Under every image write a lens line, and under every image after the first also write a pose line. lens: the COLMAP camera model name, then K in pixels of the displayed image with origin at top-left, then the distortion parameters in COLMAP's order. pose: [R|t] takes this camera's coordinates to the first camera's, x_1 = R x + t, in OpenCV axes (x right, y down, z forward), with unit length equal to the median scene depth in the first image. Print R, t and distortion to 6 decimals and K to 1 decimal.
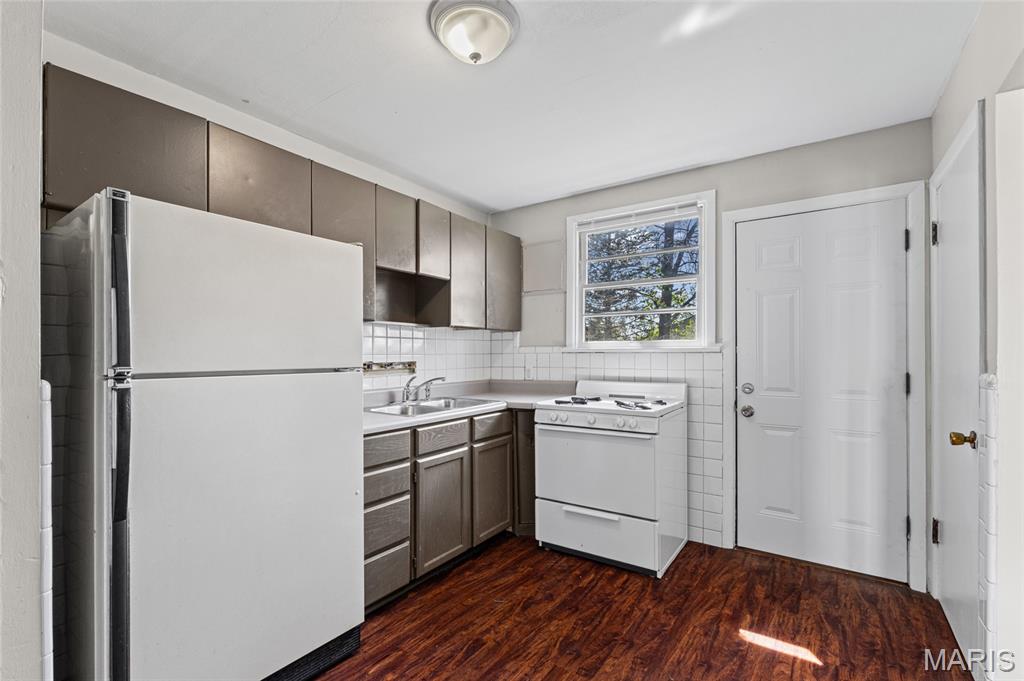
lens RADIAL K [[457.8, 0, 512.1], [0, 457.8, 346.1], [0, 0, 1]] dist [0.000377, 0.000332]
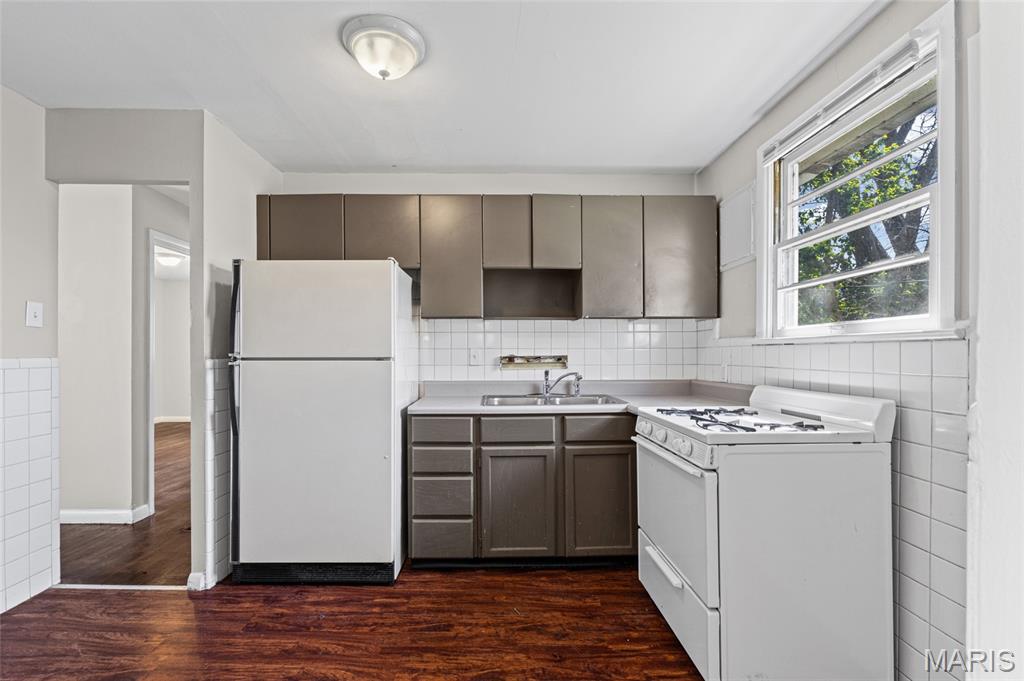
lens RADIAL K [[467.3, 0, 508.5], [0, 467.3, 344.8], [0, 0, 1]] dist [-0.000083, 0.000219]
pose [[0.578956, -0.013703, -0.815243, 0.645263], [0.014430, 0.999874, -0.006559, 0.018203], [0.815231, -0.007966, 0.579081, 0.380516]]
